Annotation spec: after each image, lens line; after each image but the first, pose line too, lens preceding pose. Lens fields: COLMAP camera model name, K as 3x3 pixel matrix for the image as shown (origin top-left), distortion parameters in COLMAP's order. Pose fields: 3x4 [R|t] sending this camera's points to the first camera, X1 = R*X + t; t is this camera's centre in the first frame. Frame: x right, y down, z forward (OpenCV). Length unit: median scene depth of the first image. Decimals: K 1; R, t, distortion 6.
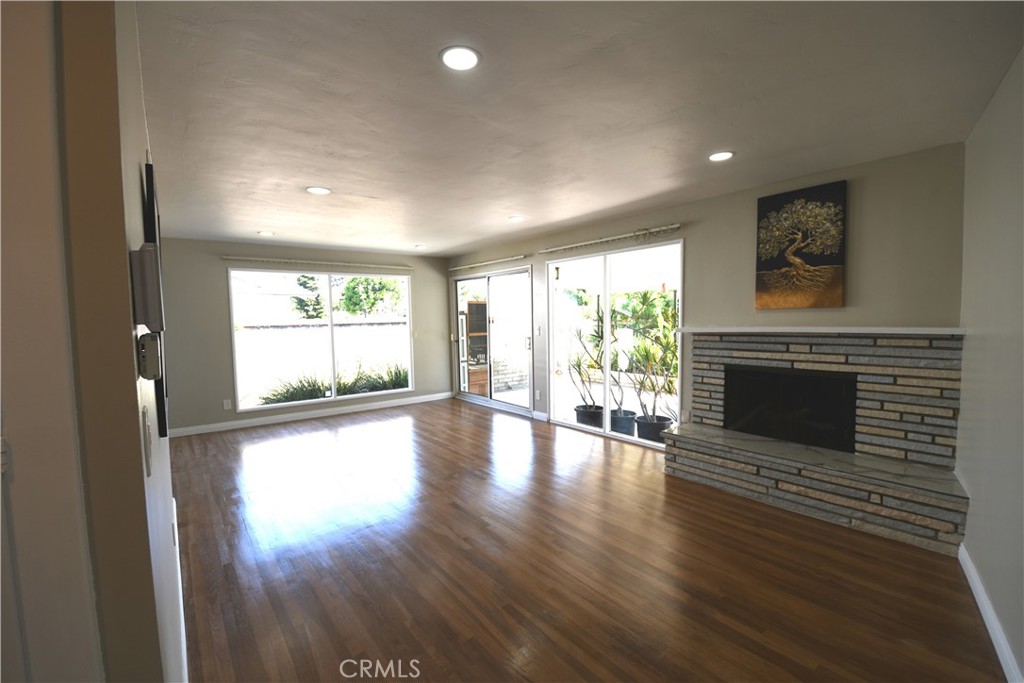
lens RADIAL K [[448.0, 0, 504.9], [0, 448.0, 344.0], [0, 0, 1]] dist [0.002287, -0.016168]
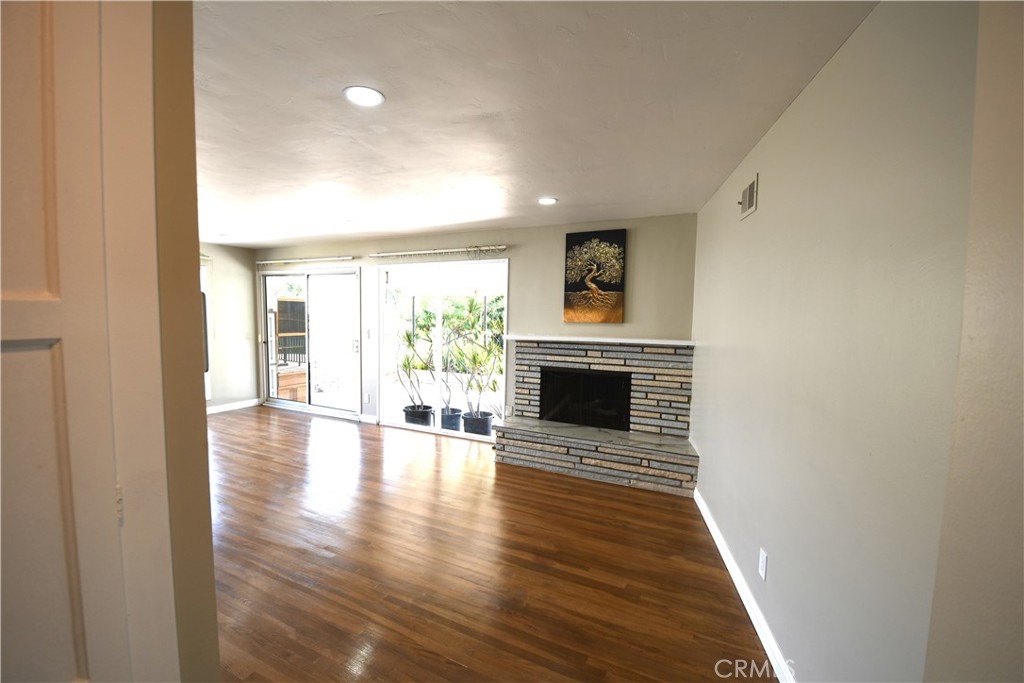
lens RADIAL K [[448.0, 0, 506.2], [0, 448.0, 342.3], [0, 0, 1]] dist [0.002287, -0.016168]
pose [[0.903339, 0.005003, 0.428899, -0.126159], [-0.006261, 0.999979, 0.001522, -0.023038], [-0.428882, -0.004061, 0.903351, -0.063017]]
